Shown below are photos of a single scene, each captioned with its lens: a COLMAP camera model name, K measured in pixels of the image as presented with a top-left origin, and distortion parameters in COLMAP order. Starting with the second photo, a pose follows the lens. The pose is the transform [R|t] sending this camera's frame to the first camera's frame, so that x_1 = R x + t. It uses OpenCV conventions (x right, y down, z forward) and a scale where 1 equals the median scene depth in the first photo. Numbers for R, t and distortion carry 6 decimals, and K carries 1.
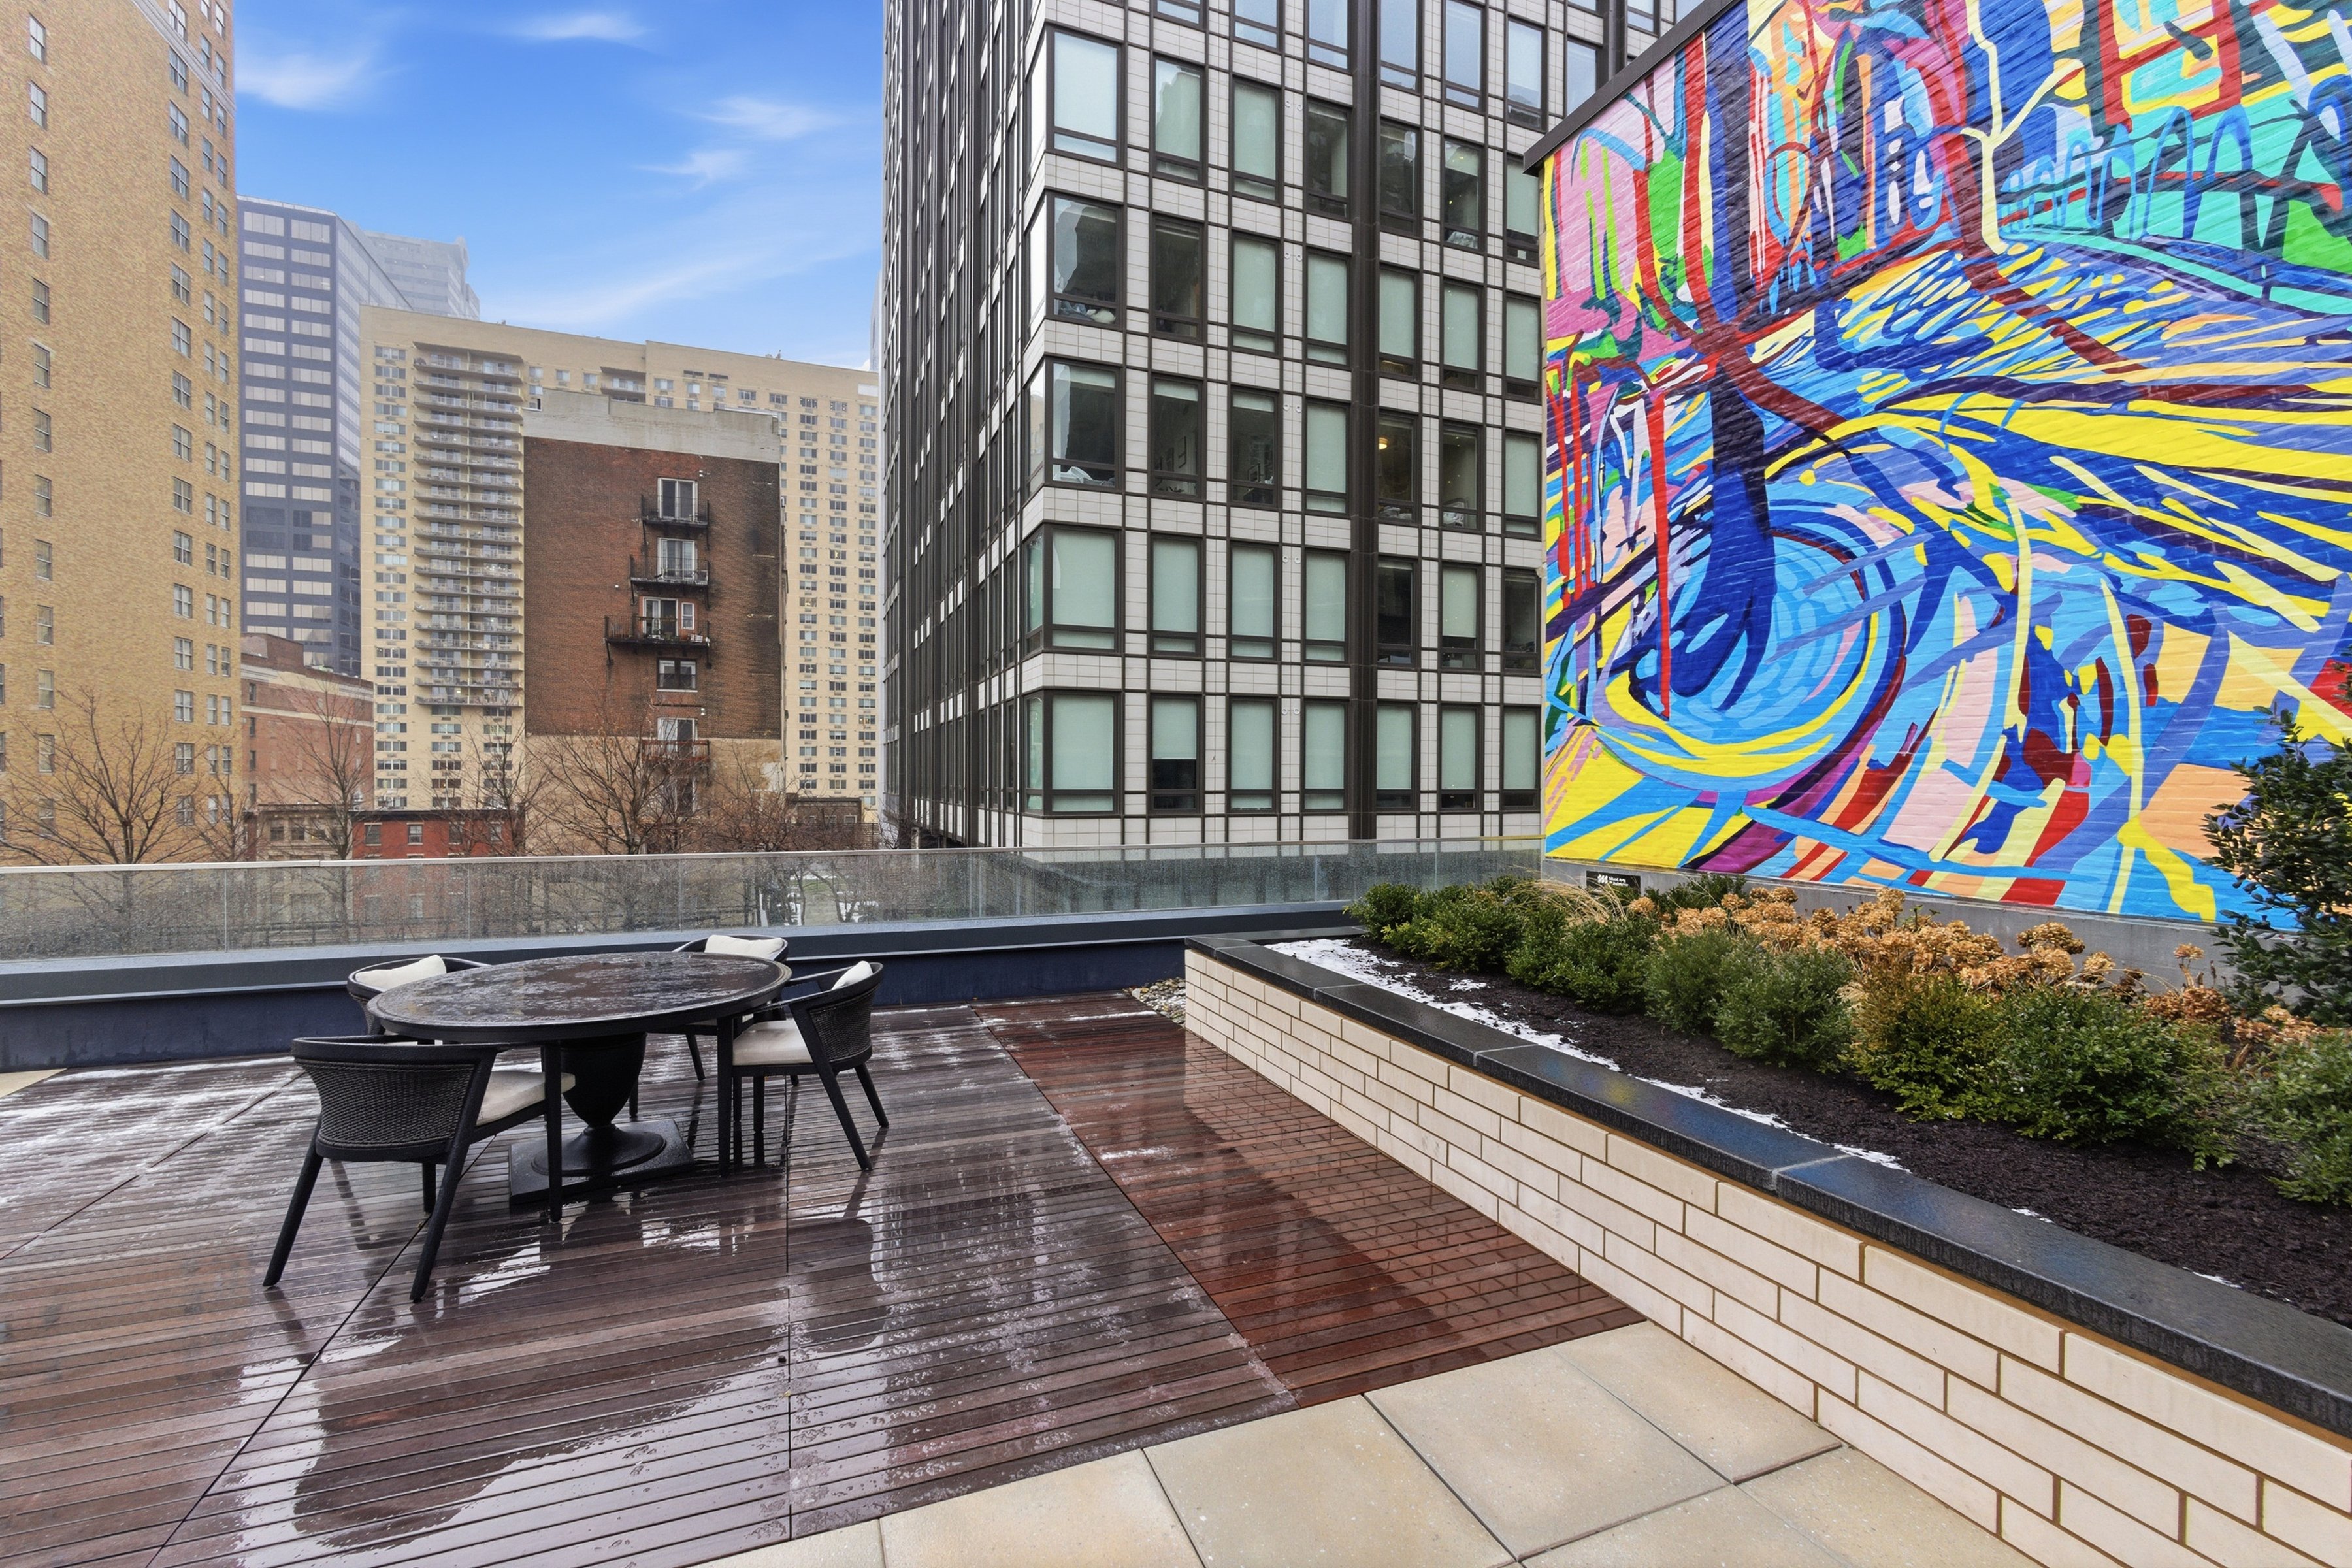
lens RADIAL K [[1016.1, 0, 1179.3], [0, 1016.1, 782.7], [0, 0, 1]] dist [-0.001542, 0.000411]
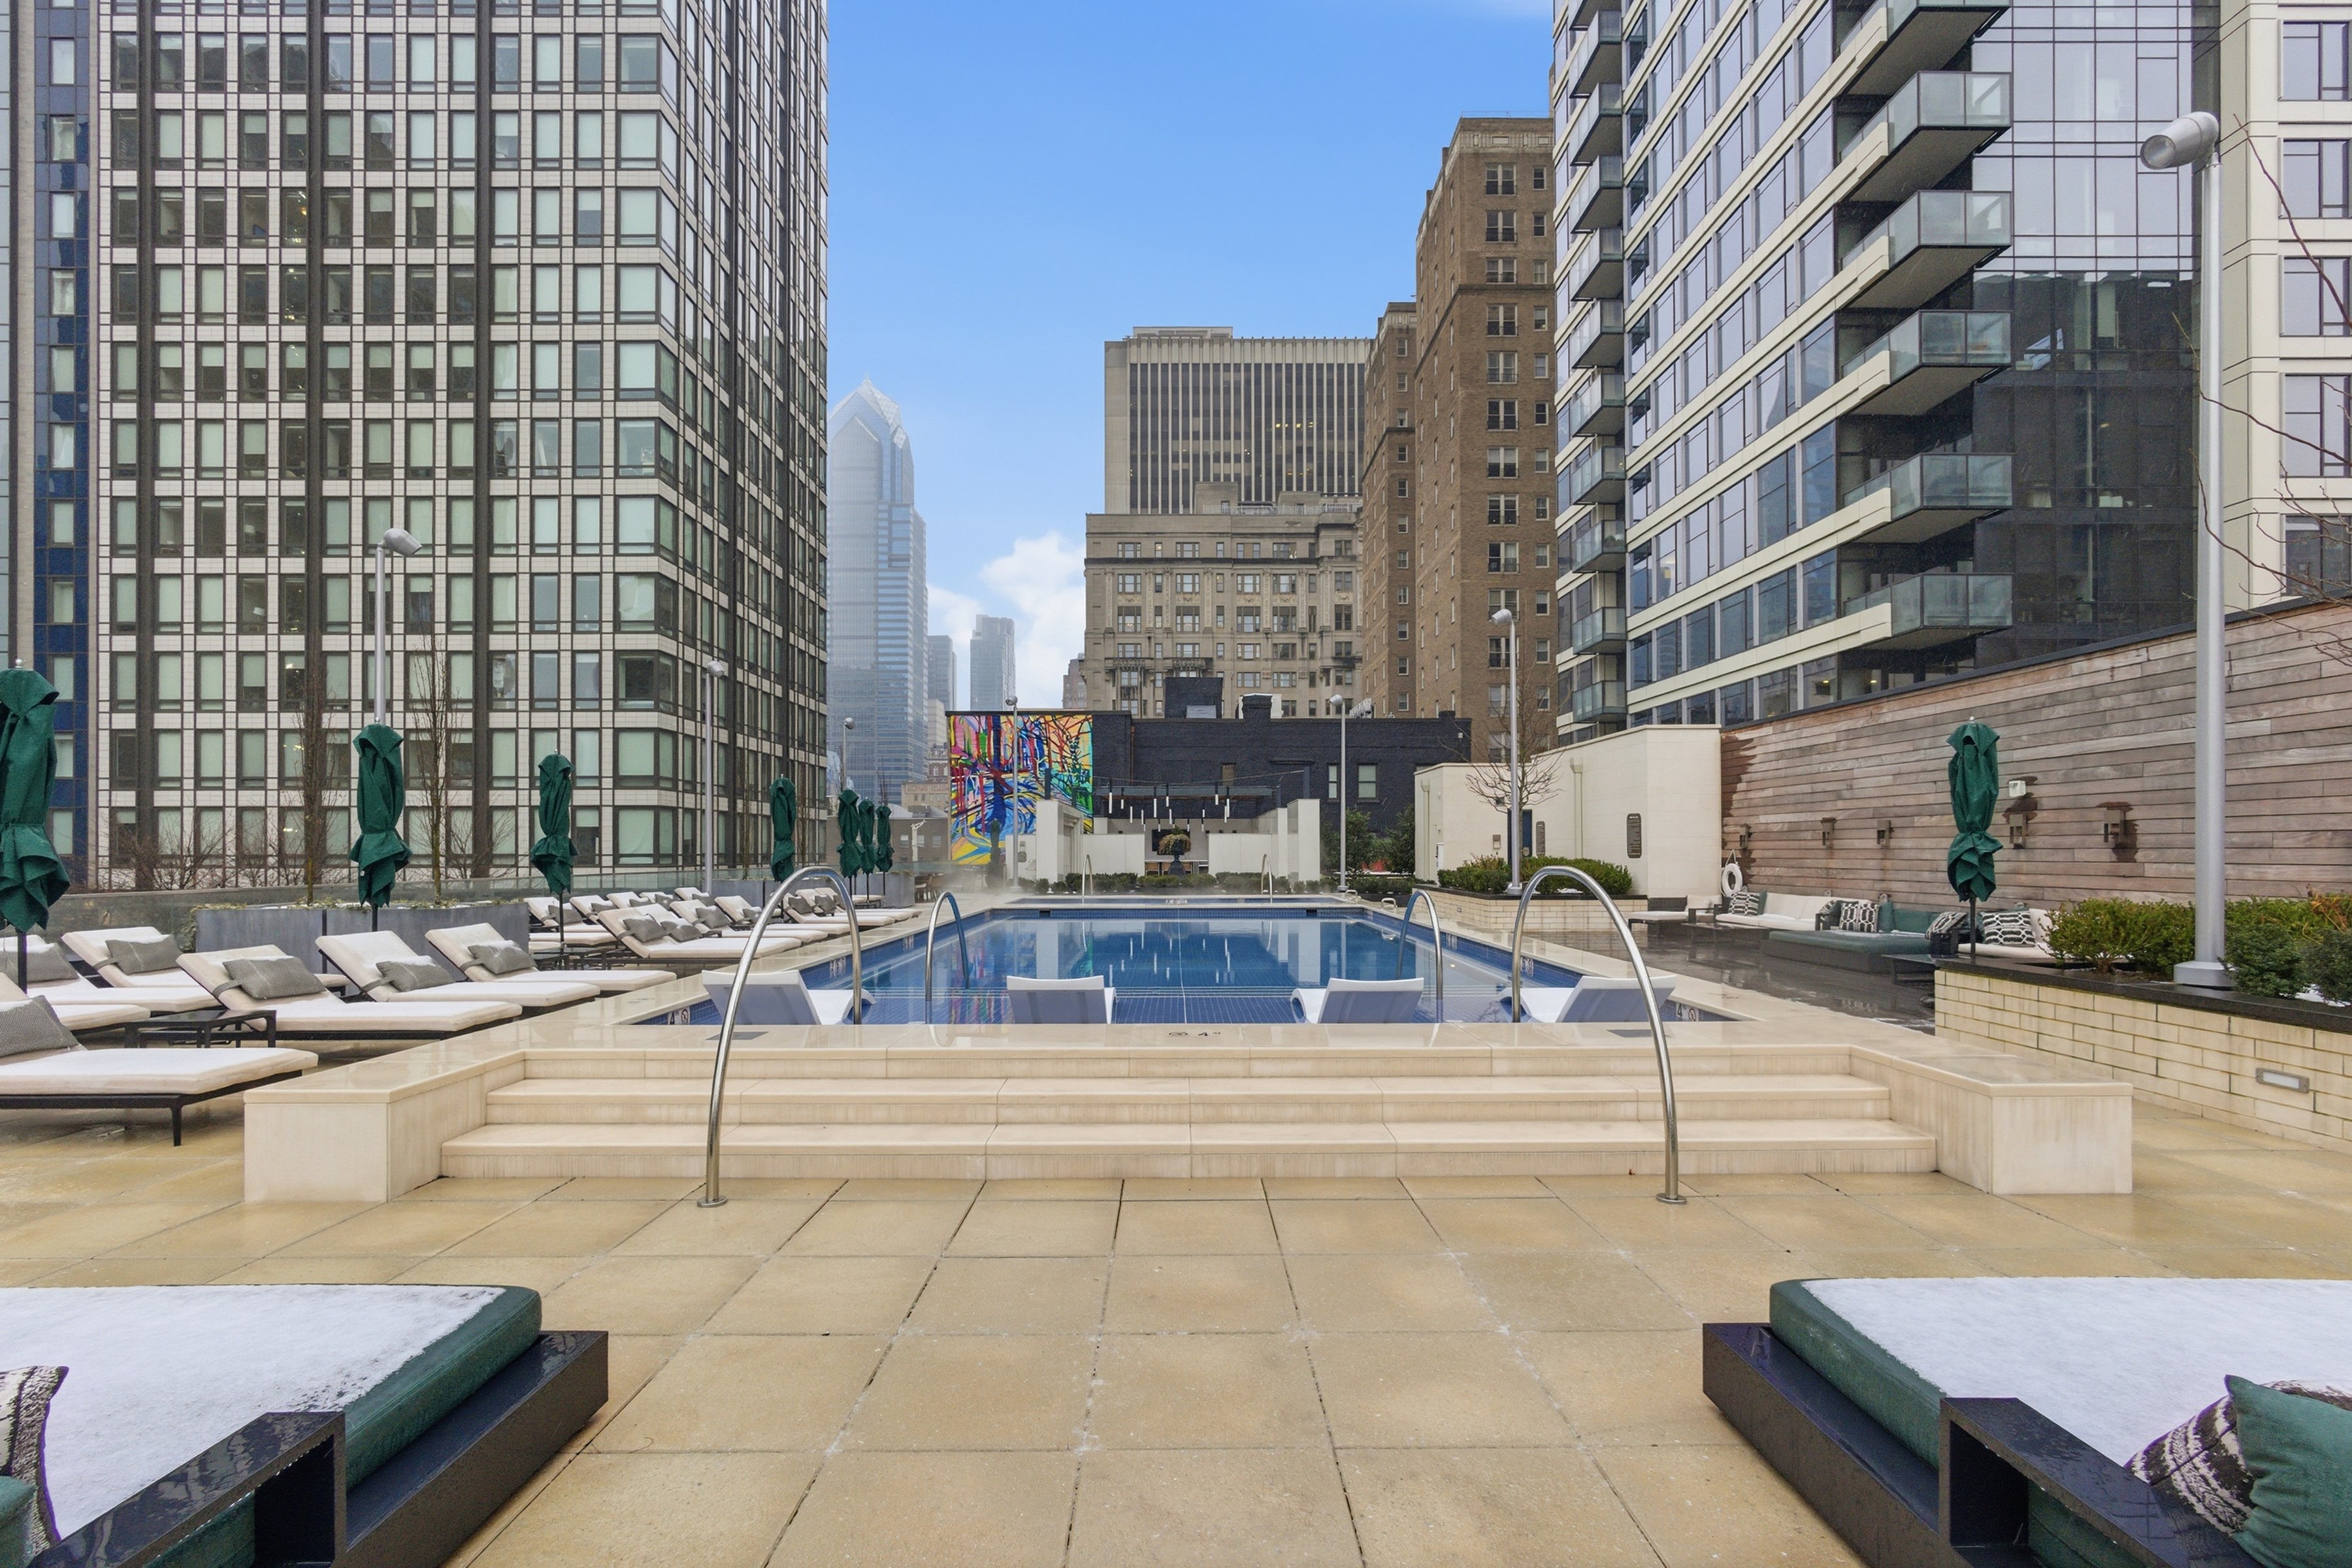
lens RADIAL K [[1016.1, 0, 1187.0], [0, 1016.1, 852.5], [0, 0, 1]] dist [-0.001542, 0.000411]
pose [[0.357287, -0.005265, 0.933980, -2.334338], [0.006097, 0.999976, 0.003304, 0.006581], [-0.933975, 0.004514, 0.357311, -1.085646]]
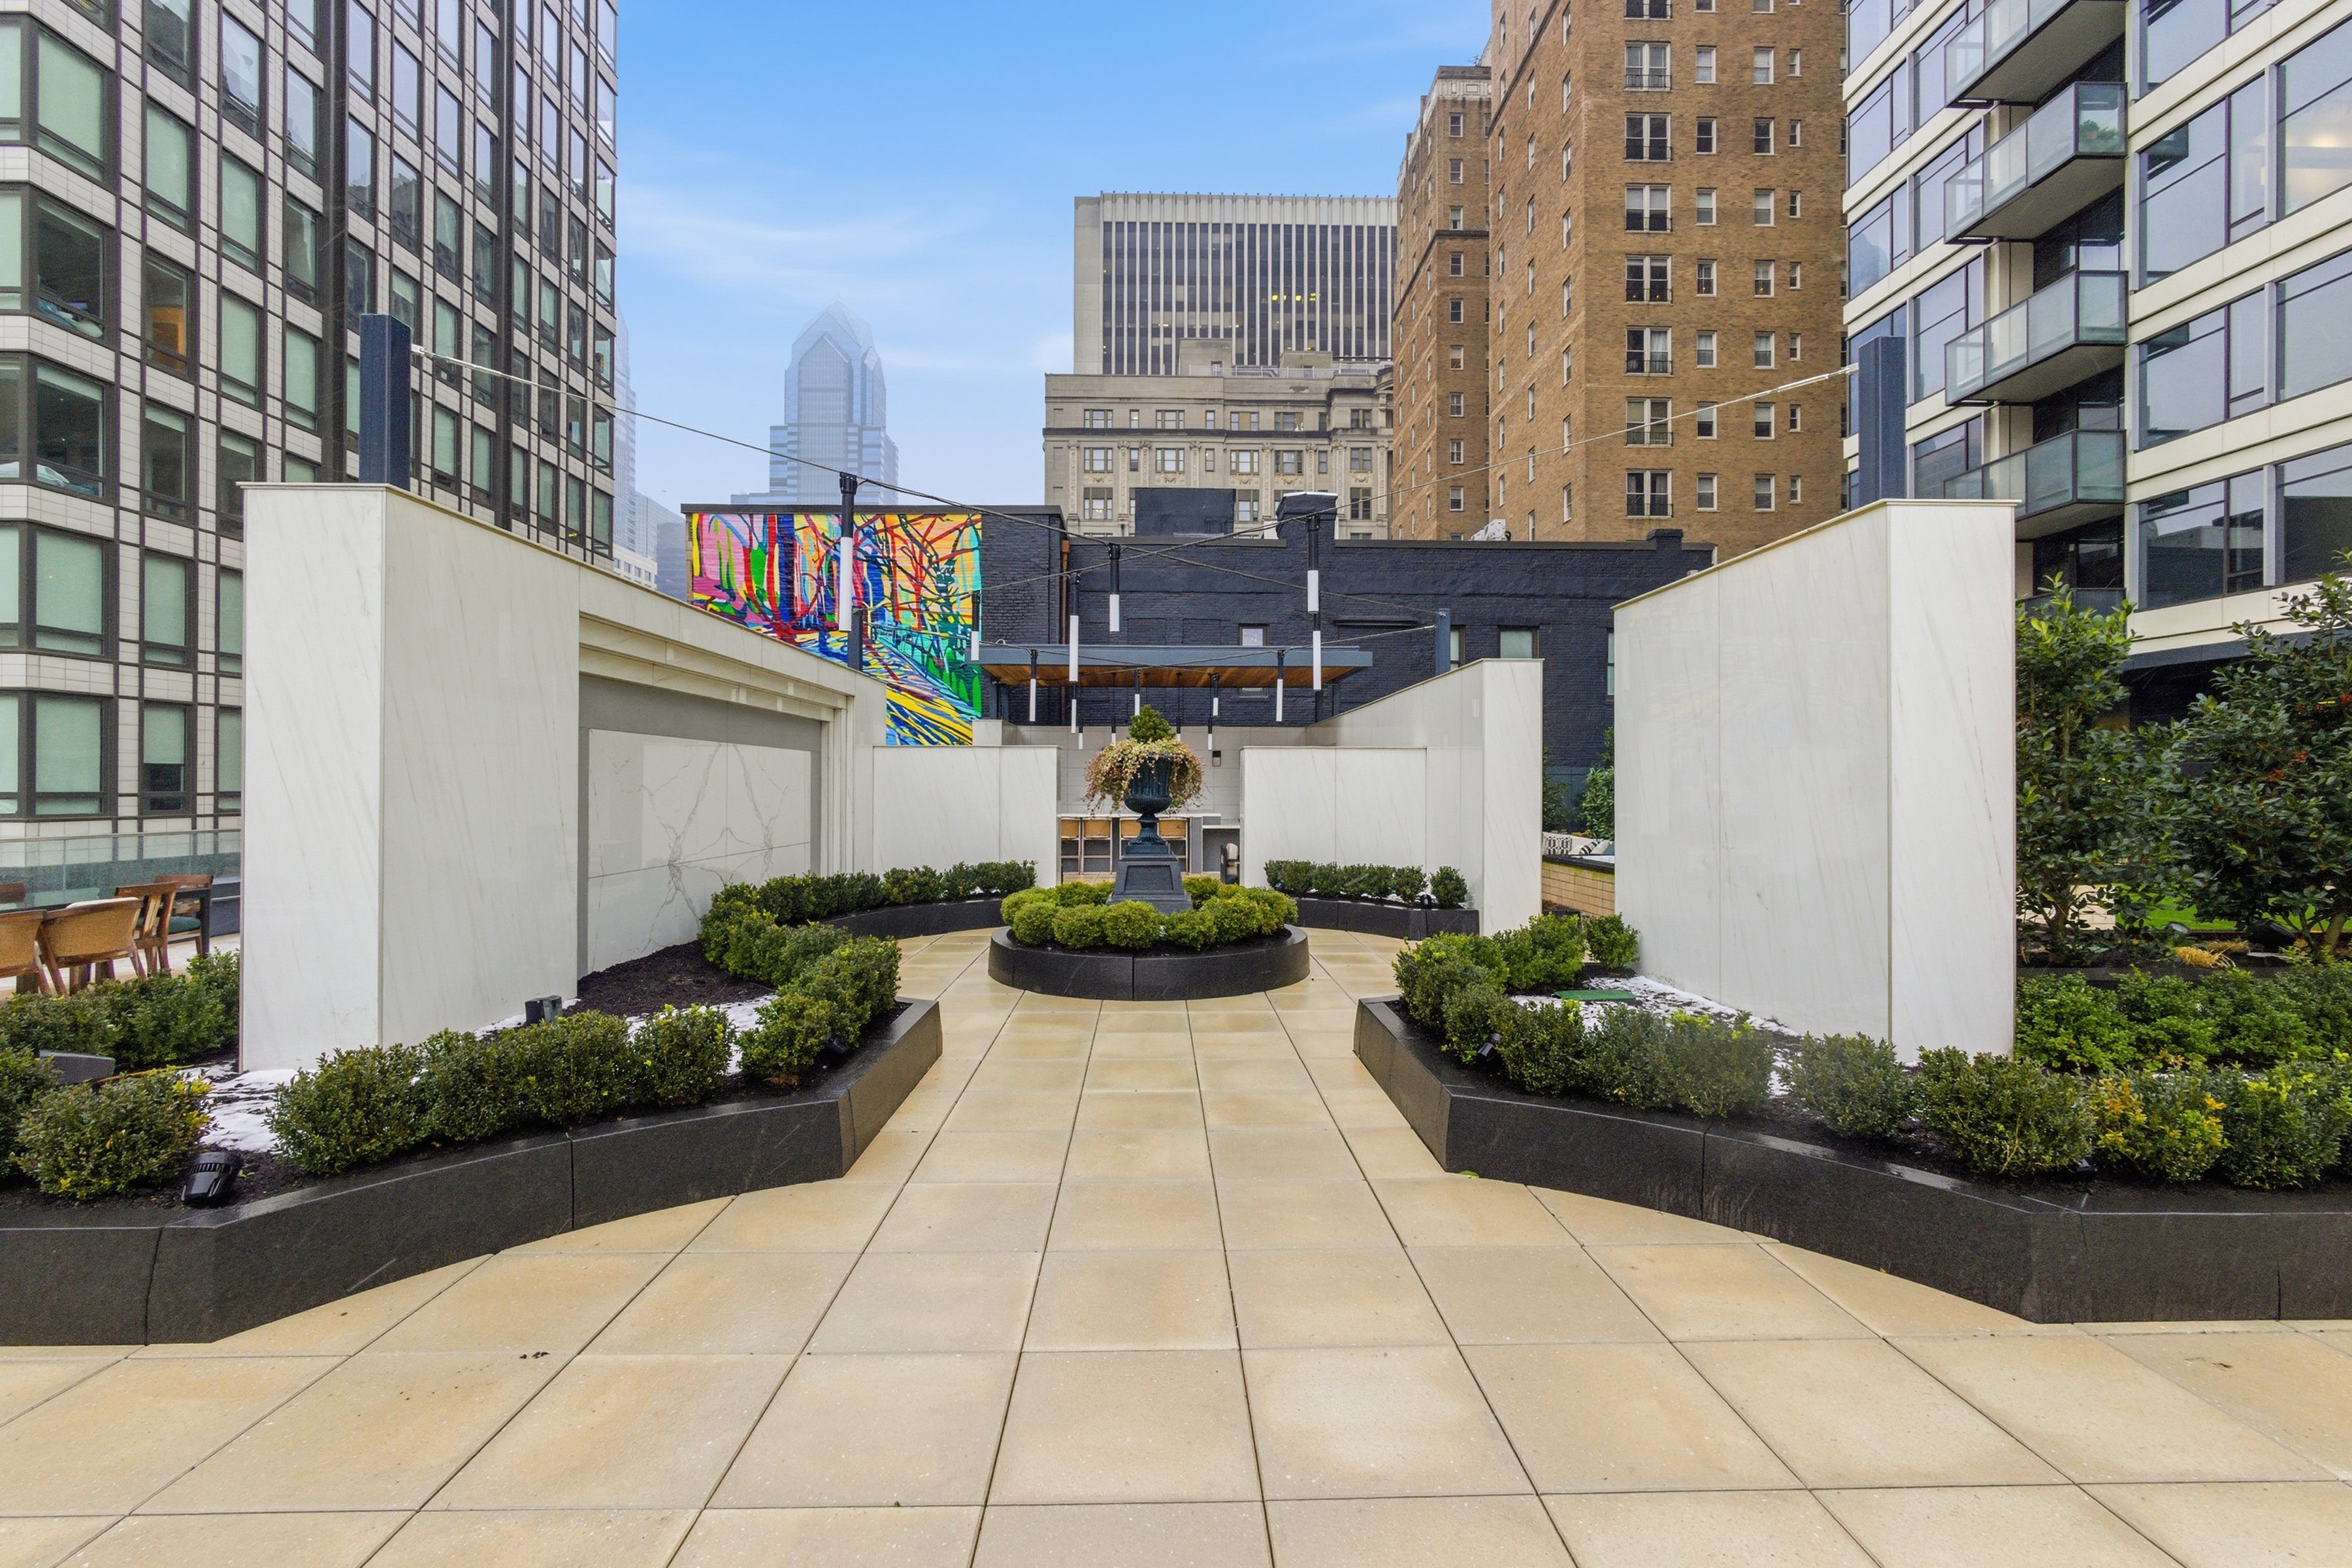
lens RADIAL K [[1016.1, 0, 1175.9], [0, 1016.1, 779.6], [0, 0, 1]] dist [-0.001542, 0.000411]
pose [[0.347530, 0.006304, 0.937648, -0.902059], [0.000891, 0.999975, -0.007054, 0.003431], [-0.937668, 0.003287, 0.347516, -0.523368]]
